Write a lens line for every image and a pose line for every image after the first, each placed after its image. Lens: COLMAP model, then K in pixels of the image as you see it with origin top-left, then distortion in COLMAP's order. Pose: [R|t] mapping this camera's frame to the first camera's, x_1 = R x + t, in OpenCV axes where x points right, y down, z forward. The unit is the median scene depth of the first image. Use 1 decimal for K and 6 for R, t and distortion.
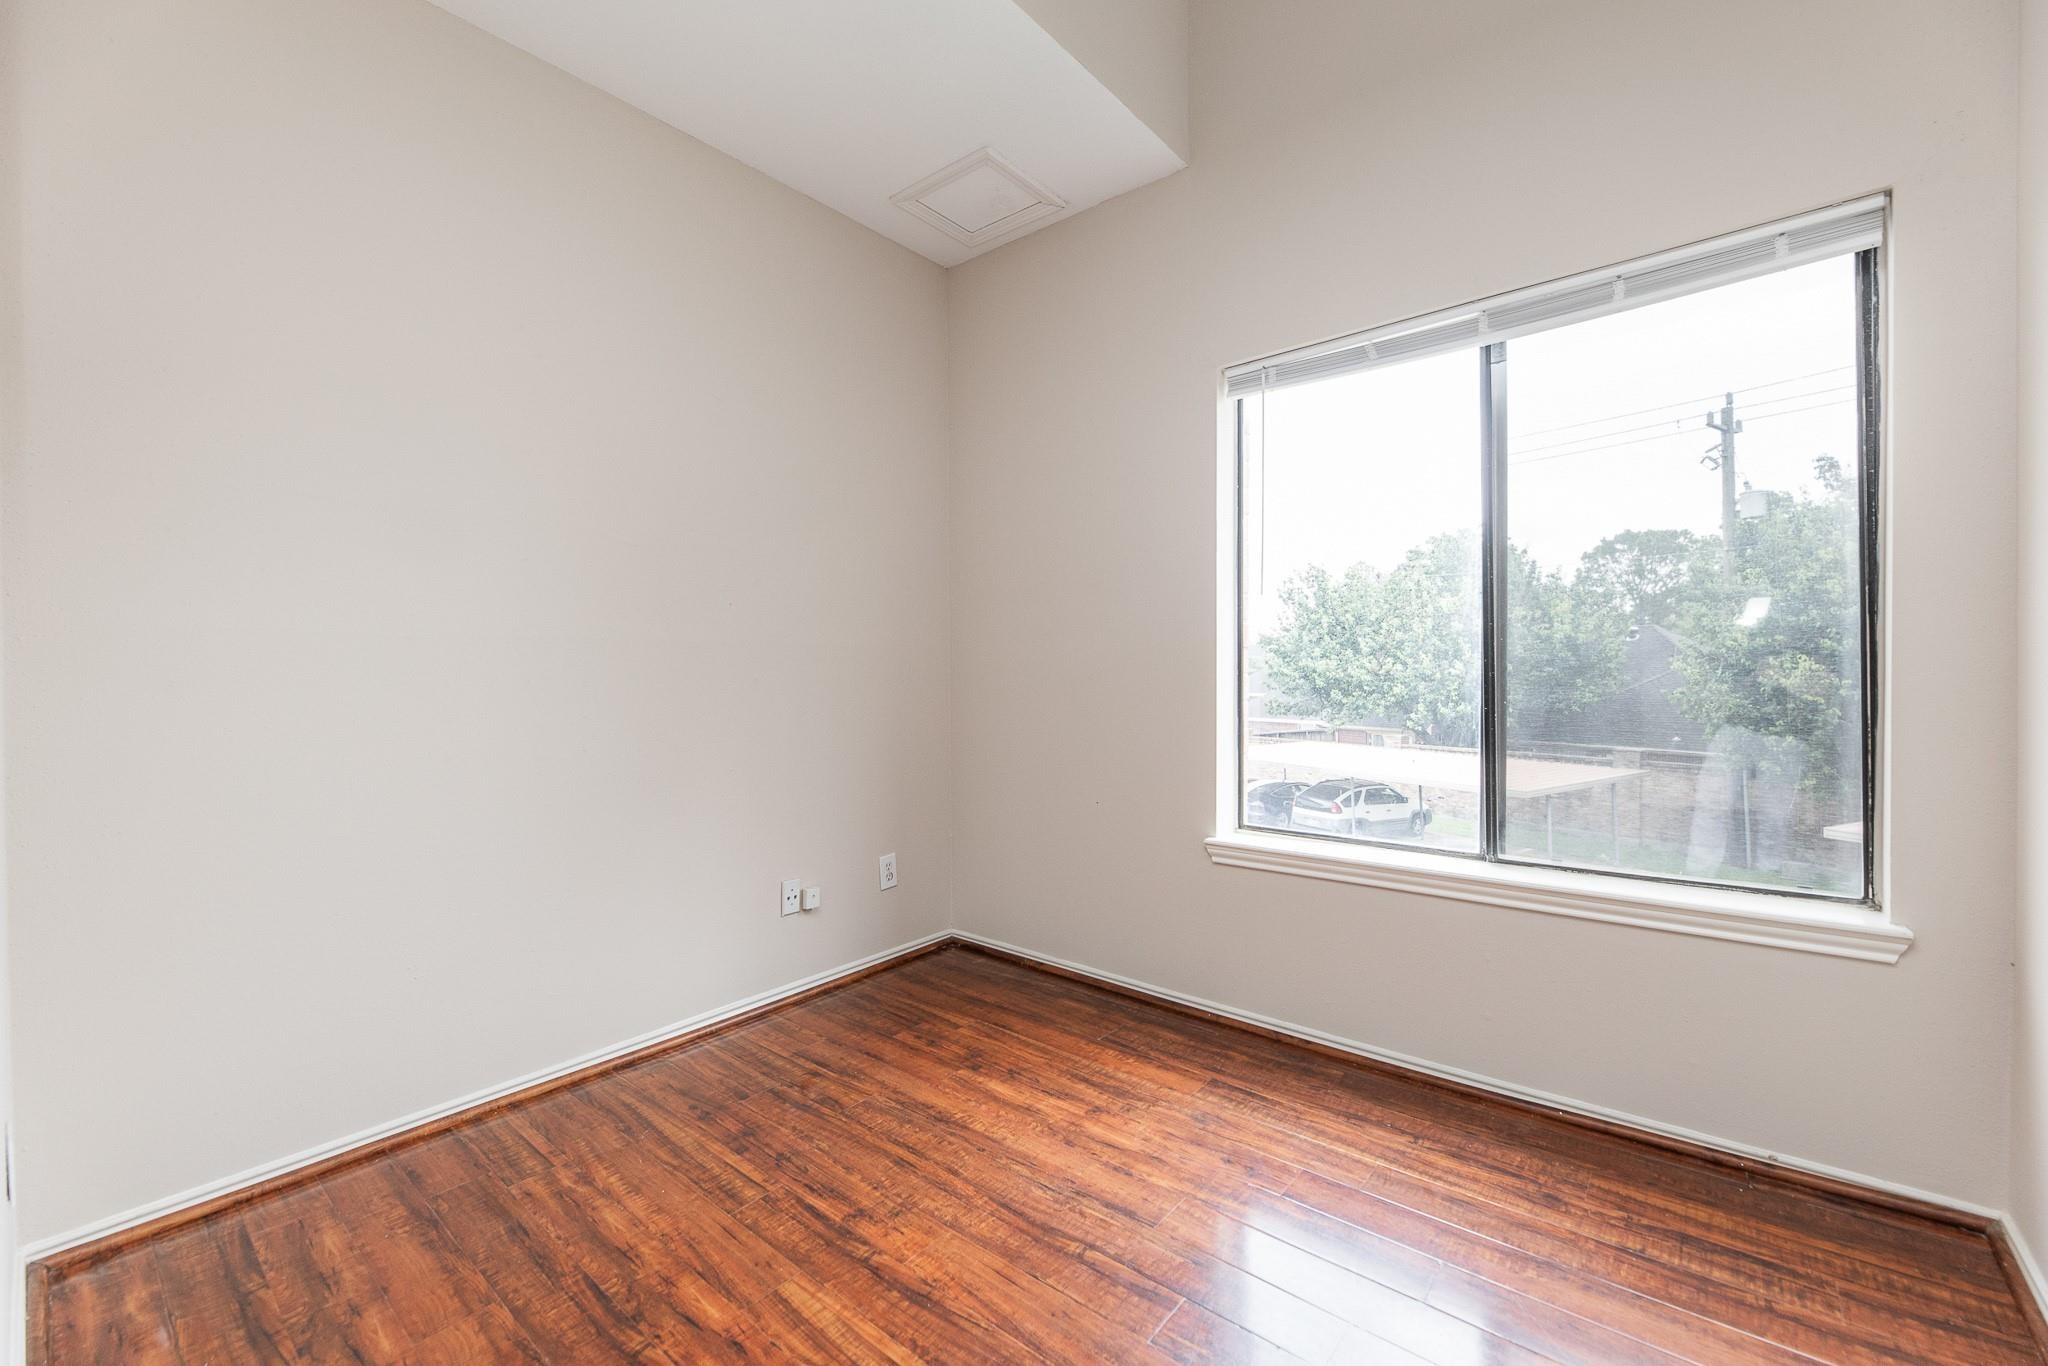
lens RADIAL K [[826.6, 0, 1034.1], [0, 826.6, 683.6], [0, 0, 1]] dist [-0.002139, -0.000665]
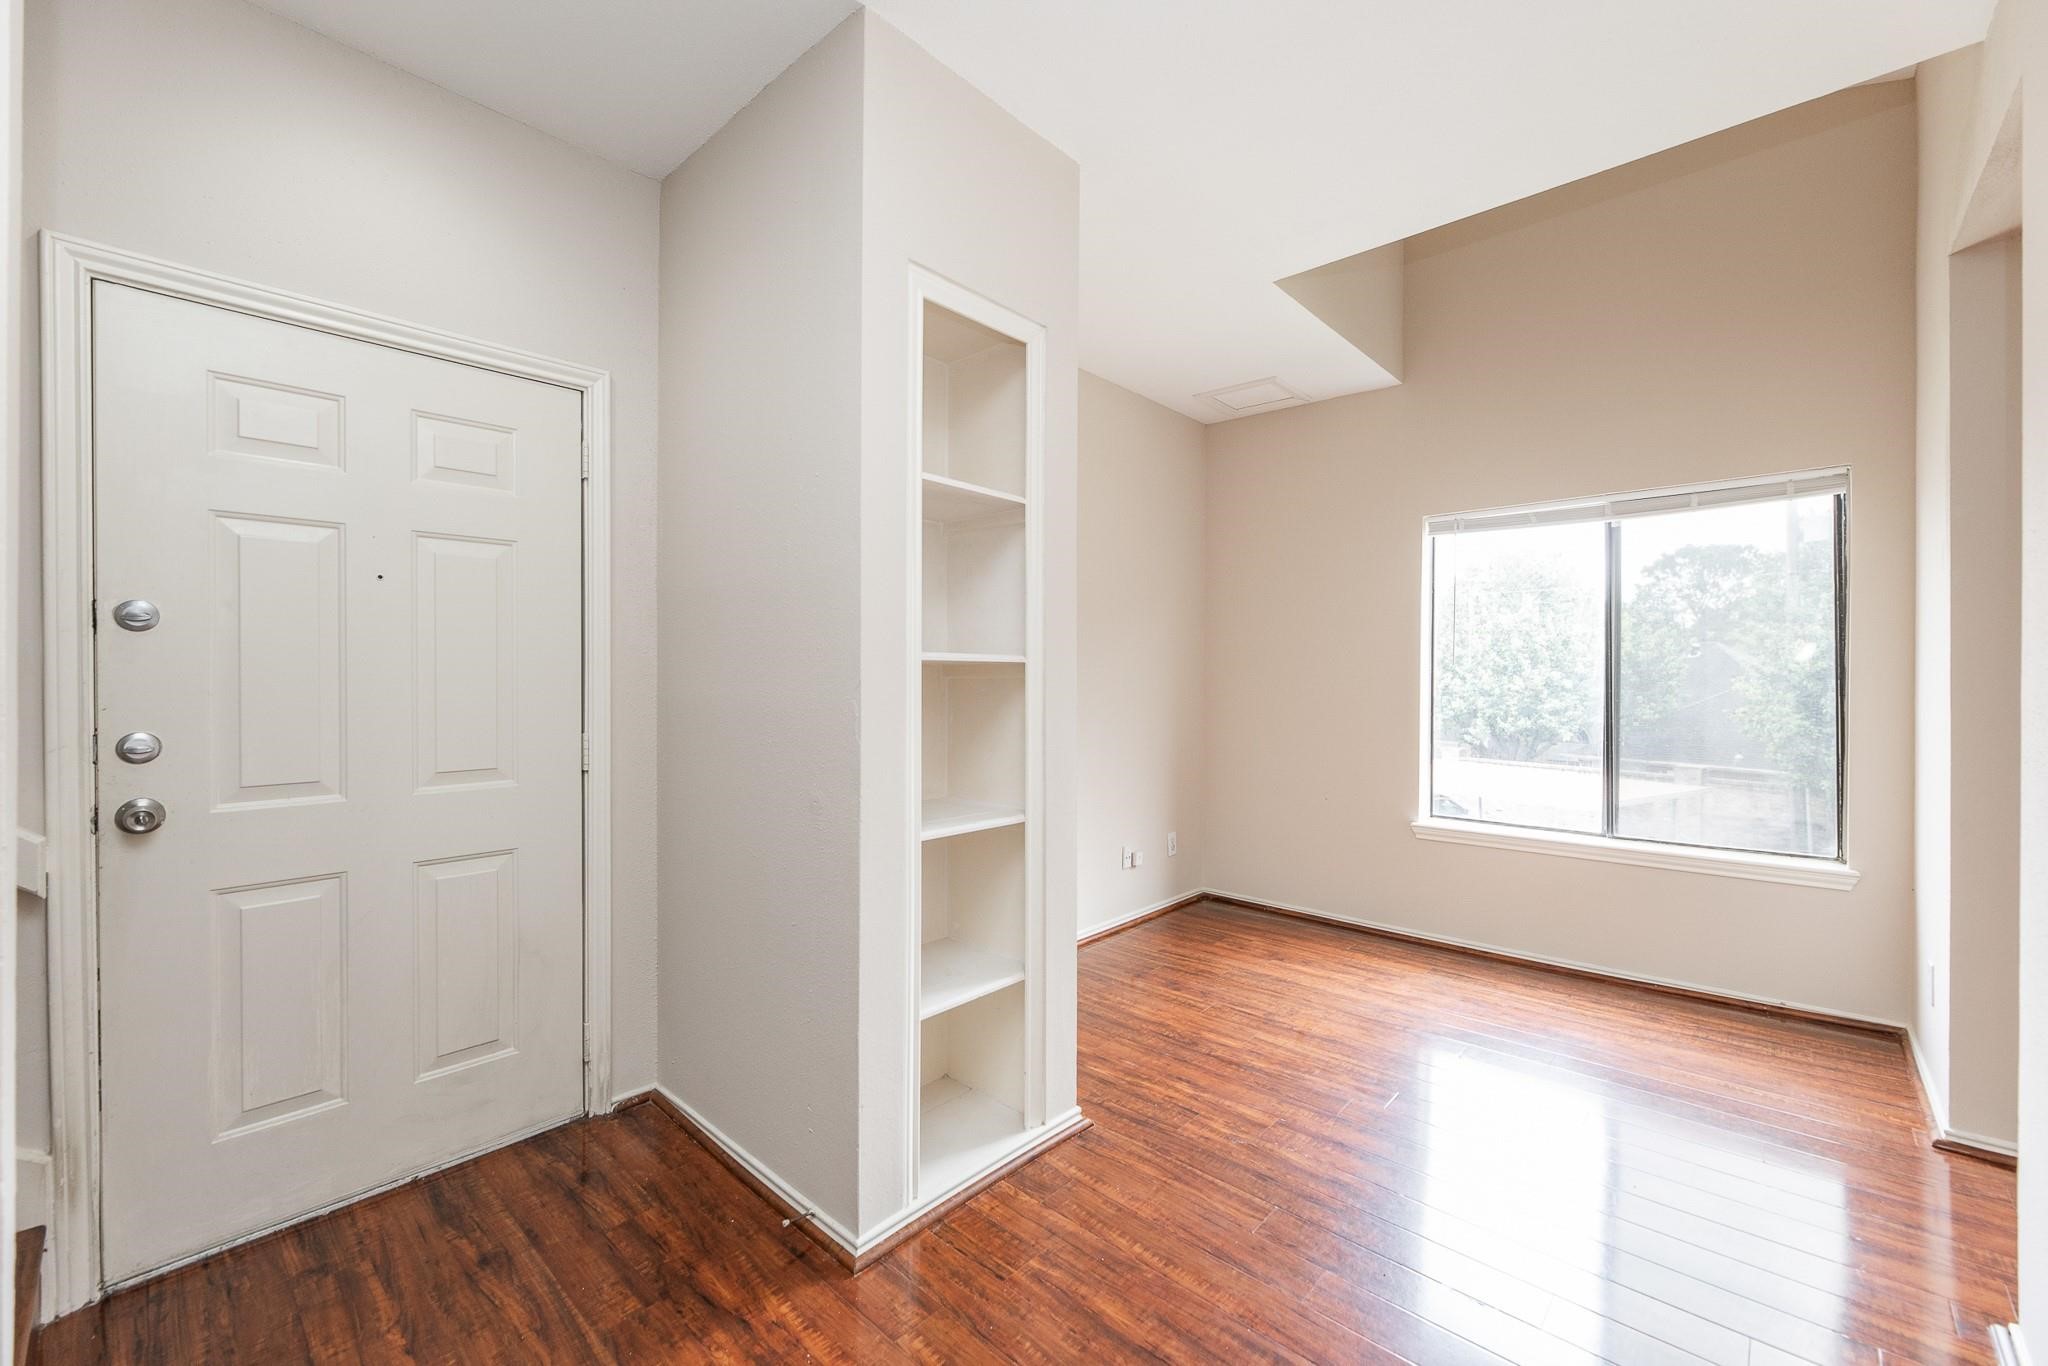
lens RADIAL K [[826.6, 0, 1035.7], [0, 826.6, 681.4], [0, 0, 1]] dist [-0.002139, -0.000665]
pose [[0.998889, 0.012350, -0.045473, -0.447099], [-0.012799, 0.999872, -0.009588, -0.054506], [0.045349, 0.010159, 0.998920, -0.598007]]
